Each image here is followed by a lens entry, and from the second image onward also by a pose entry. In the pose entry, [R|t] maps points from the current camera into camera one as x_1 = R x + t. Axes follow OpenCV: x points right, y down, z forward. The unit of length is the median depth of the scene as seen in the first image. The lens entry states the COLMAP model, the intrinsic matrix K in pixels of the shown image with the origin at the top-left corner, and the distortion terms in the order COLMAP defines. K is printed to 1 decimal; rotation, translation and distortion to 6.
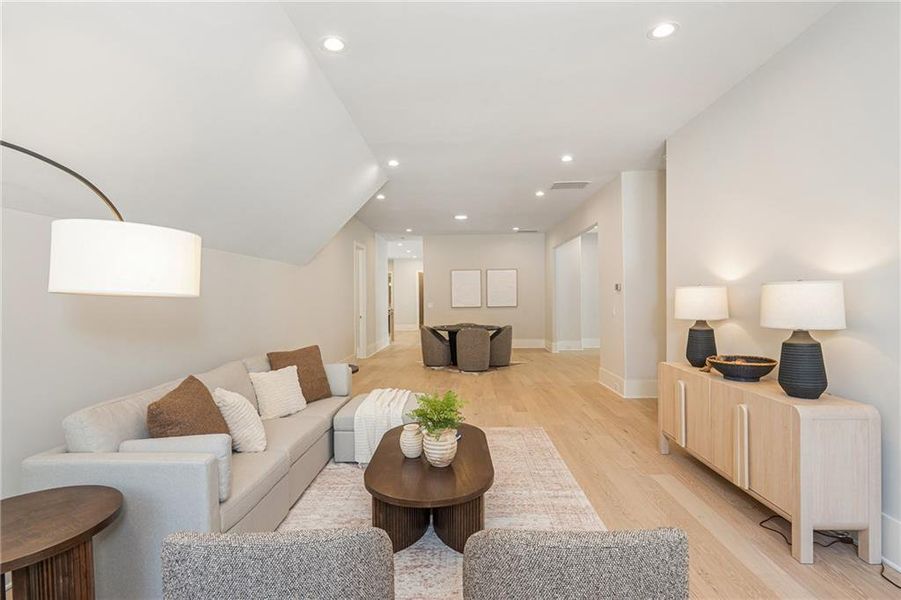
lens RADIAL K [[443.7, 0, 450.5], [0, 443.7, 300.0], [0, 0, 1]] dist [-0.000746, -0.000445]
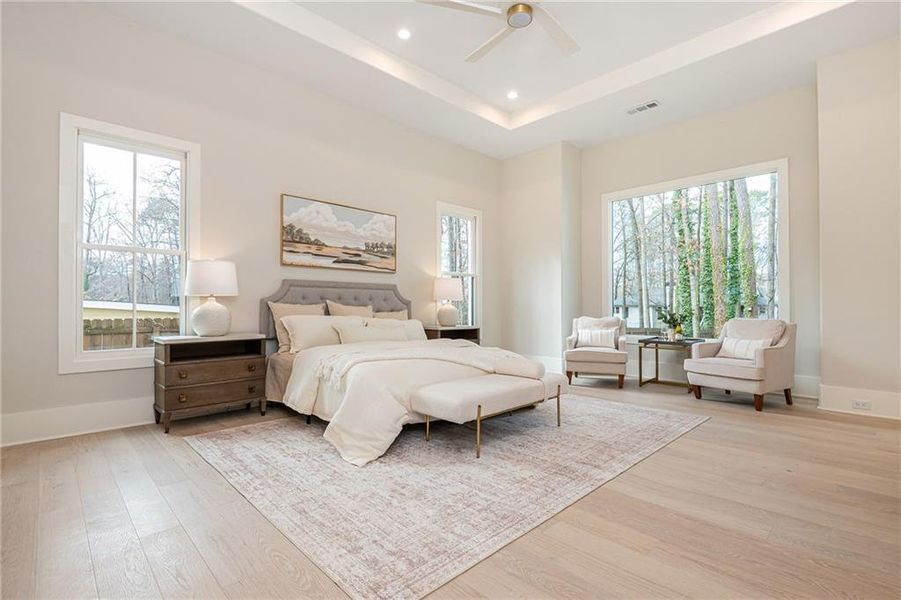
lens RADIAL K [[440.2, 0, 444.2], [0, 440.2, 302.4], [0, 0, 1]] dist [0.013172, -0.017479]
pose [[0.689210, 0.006843, -0.724529, 0.586228], [0.000087, 0.999955, 0.009528, 0.110796], [0.724561, -0.006630, 0.689179, 0.192840]]
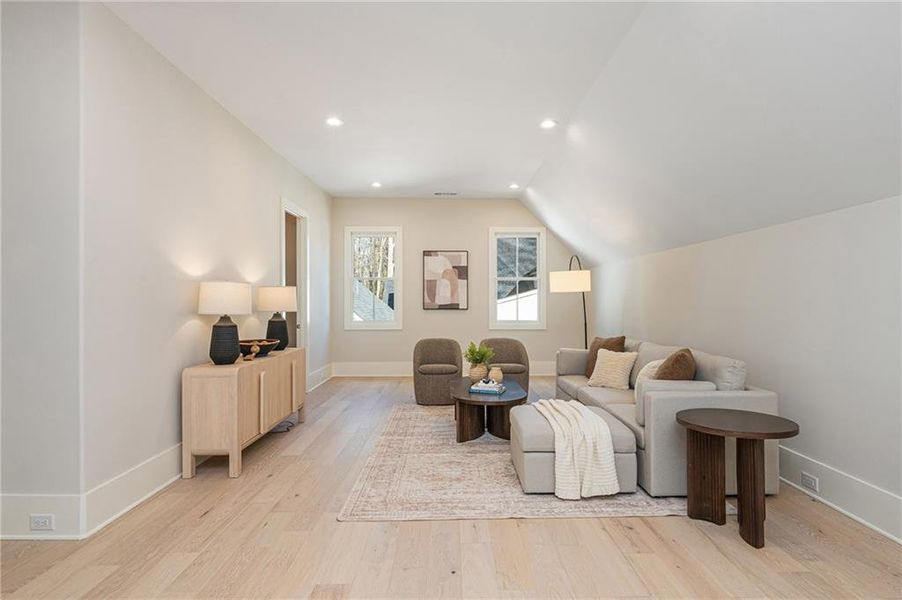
lens RADIAL K [[444.1, 0, 451.0], [0, 444.1, 300.0], [0, 0, 1]] dist [-0.000746, -0.000445]
pose [[-0.999117, 0.018478, -0.037723, 0.108908], [0.019130, 0.999673, -0.016998, 0.039266], [0.037396, -0.017705, -0.999144, 2.076855]]
